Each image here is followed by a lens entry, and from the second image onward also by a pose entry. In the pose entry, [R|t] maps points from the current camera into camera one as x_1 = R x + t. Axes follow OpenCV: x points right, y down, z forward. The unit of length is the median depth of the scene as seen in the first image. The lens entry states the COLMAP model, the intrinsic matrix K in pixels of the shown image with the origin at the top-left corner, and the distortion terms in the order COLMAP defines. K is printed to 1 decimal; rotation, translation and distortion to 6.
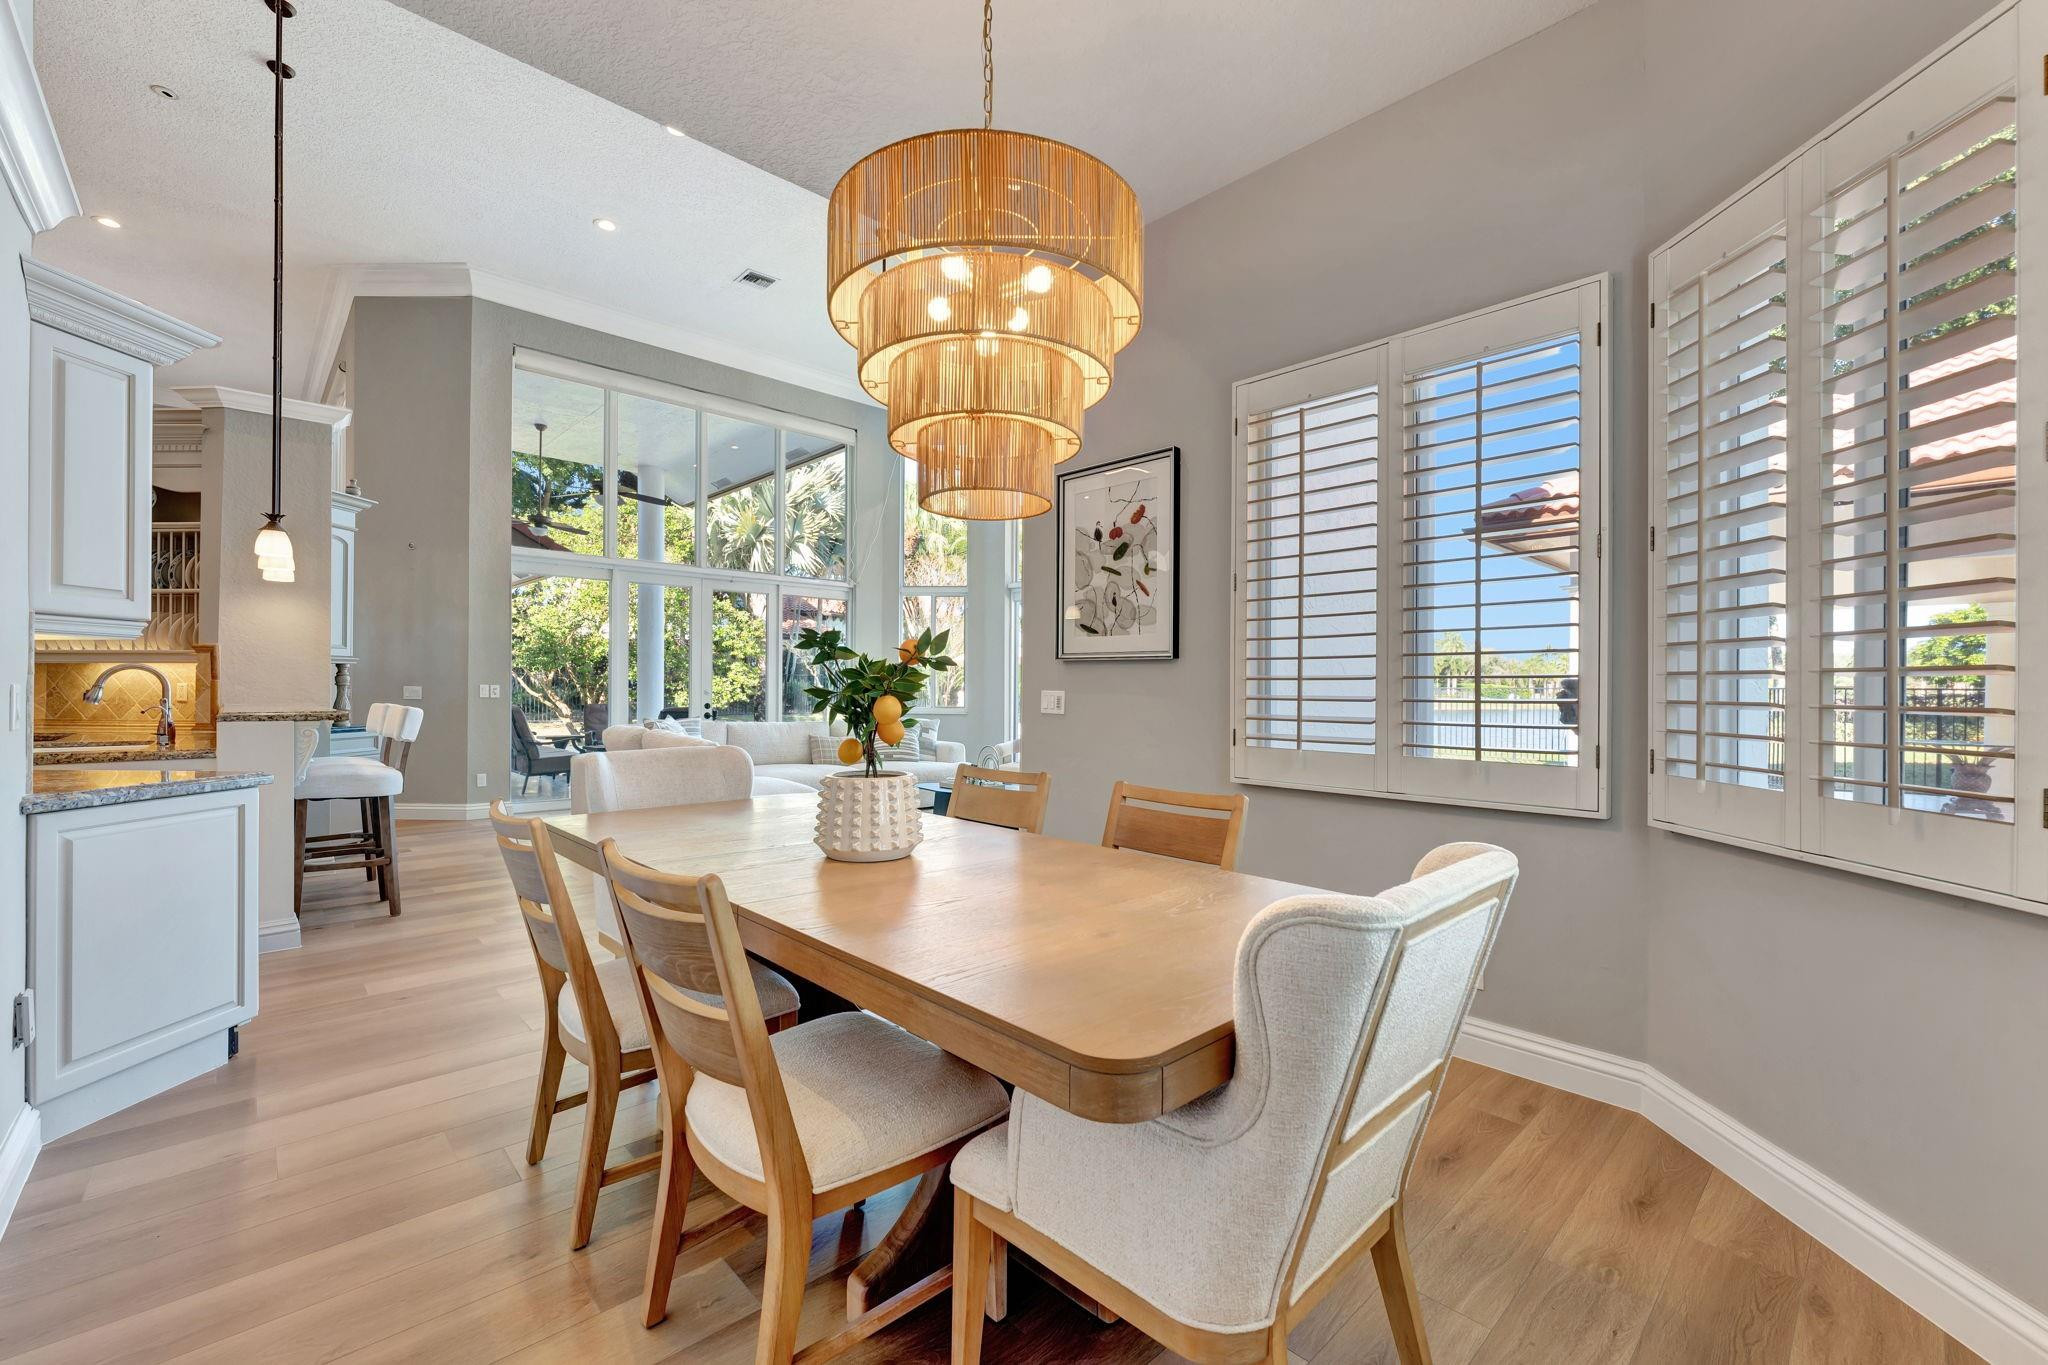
lens RADIAL K [[828.0, 0, 1001.8], [0, 828.0, 688.5], [0, 0, 1]] dist [-0.004388, -0.000024]
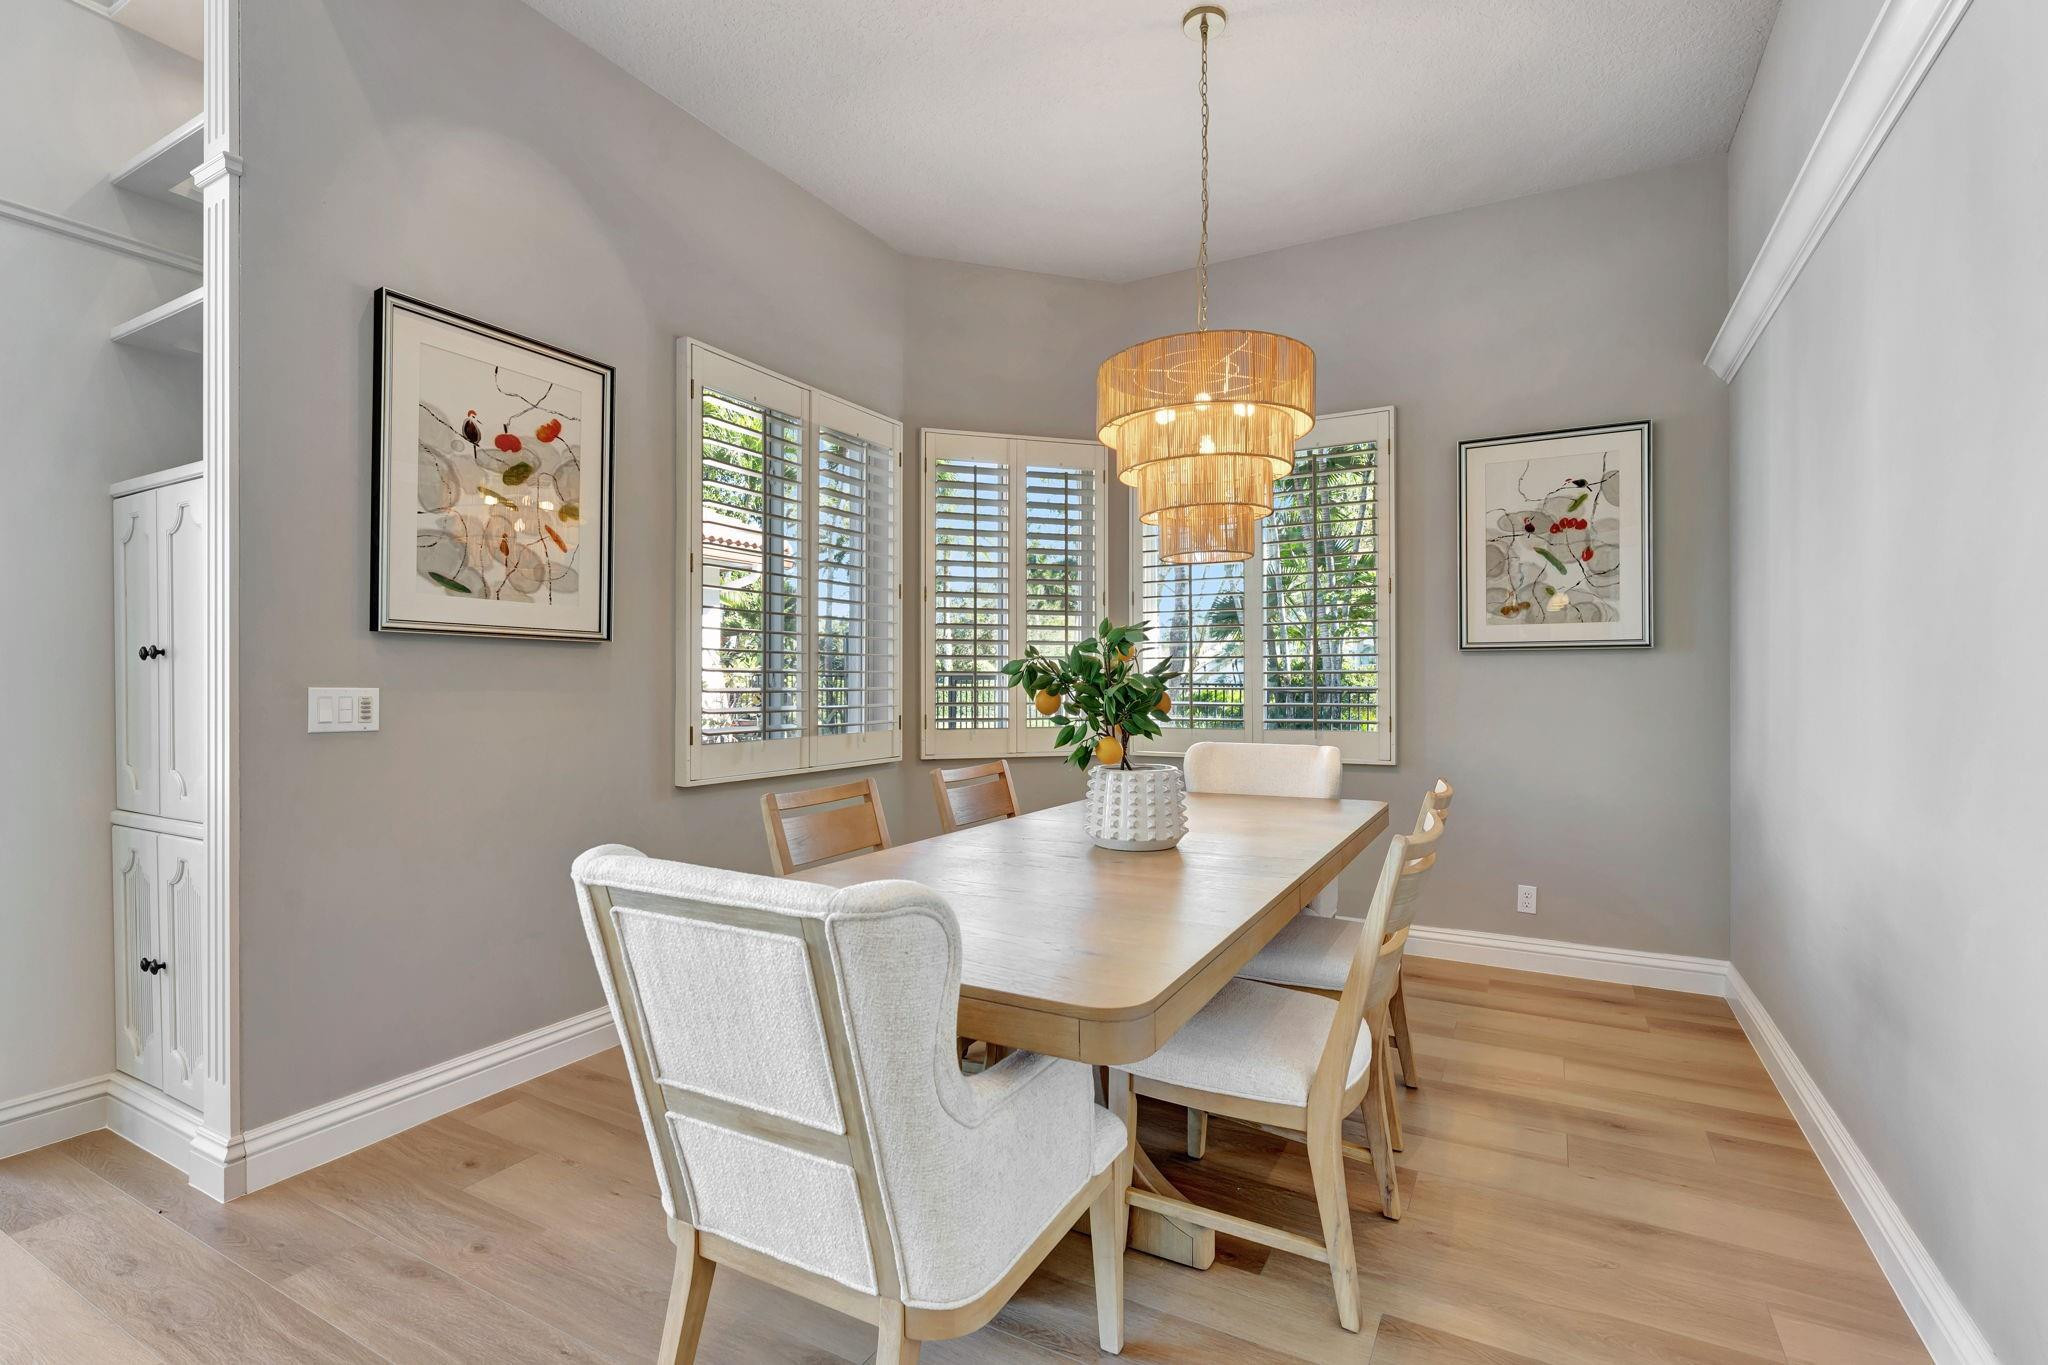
lens RADIAL K [[923.4, 0, 1024.3], [0, 923.4, 674.6], [0, 0, 1]] dist [-0.001265, -0.000005]
pose [[-0.302000, -0.000158, 0.953308, -0.333616], [-0.003371, 0.999994, -0.000902, -0.003514], [-0.953302, -0.003486, -0.301999, 0.413140]]
